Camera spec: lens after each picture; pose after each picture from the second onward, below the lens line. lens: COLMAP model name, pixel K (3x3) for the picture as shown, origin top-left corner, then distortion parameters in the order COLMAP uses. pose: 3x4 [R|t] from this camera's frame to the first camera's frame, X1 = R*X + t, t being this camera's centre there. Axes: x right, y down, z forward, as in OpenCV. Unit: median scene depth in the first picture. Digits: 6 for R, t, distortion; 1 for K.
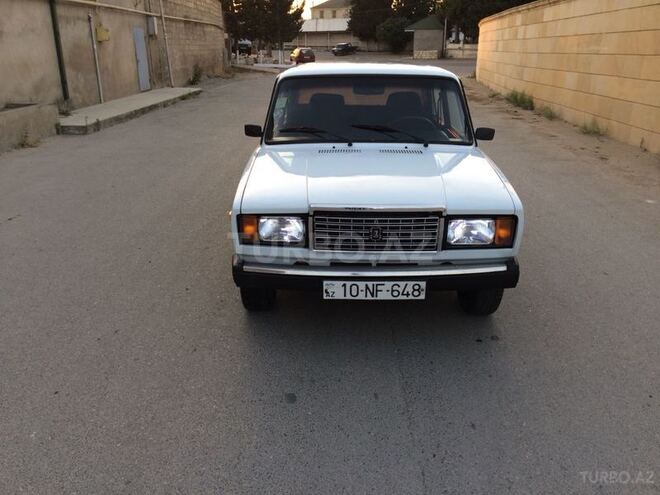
lens RADIAL K [[561.5, 0, 330.0], [0, 561.5, 247.5], [0, 0, 1]] dist [0.104212, -0.136754]
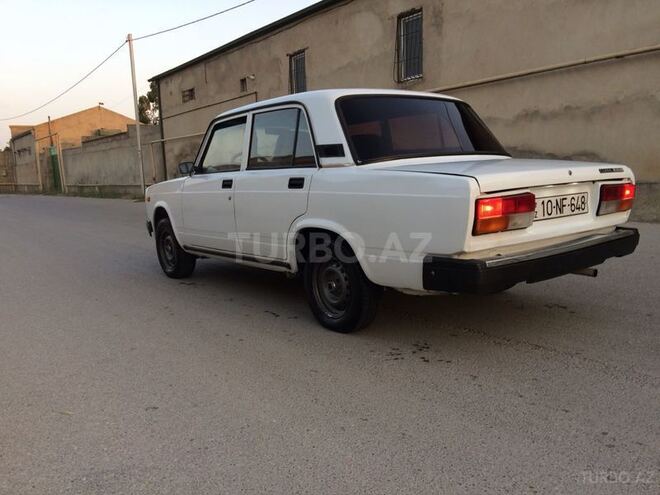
lens RADIAL K [[565.1, 0, 330.0], [0, 565.1, 247.5], [0, 0, 1]] dist [0.097006, -0.126564]
pose [[0.770202, -0.111216, 0.628029, -0.646143], [0.274097, 0.946830, -0.168475, 0.150945], [-0.575899, 0.301901, 0.759734, 0.369558]]
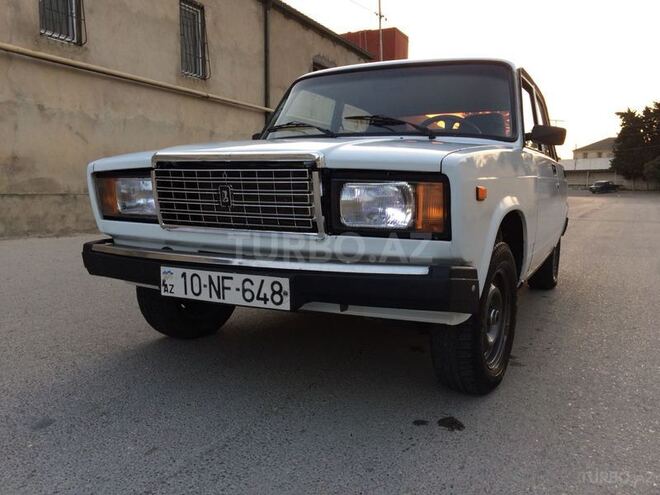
lens RADIAL K [[565.1, 0, 330.0], [0, 565.1, 247.5], [0, 0, 1]] dist [0.097006, -0.126564]
pose [[0.904595, 0.060126, -0.422010, 0.343459], [-0.159068, 0.966104, -0.203322, 0.107325], [0.395481, 0.251053, 0.883497, 0.349137]]
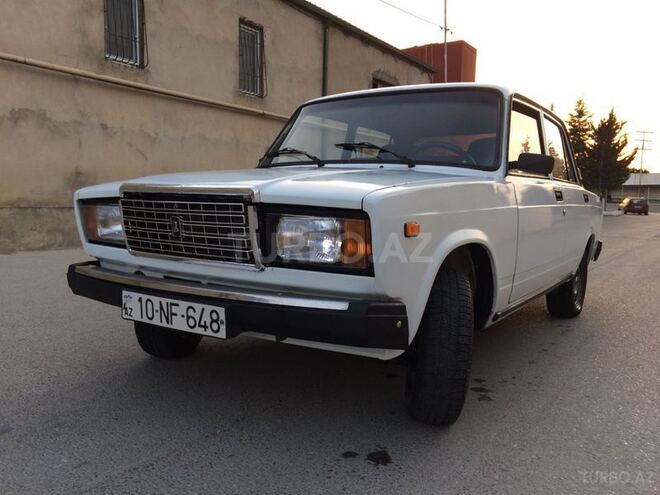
lens RADIAL K [[565.1, 0, 330.0], [0, 565.1, 247.5], [0, 0, 1]] dist [0.097006, -0.126564]
pose [[0.842594, 0.071455, -0.533789, 0.445404], [-0.207407, 0.957762, -0.199185, 0.072316], [0.497009, 0.278544, 0.821824, 0.384237]]
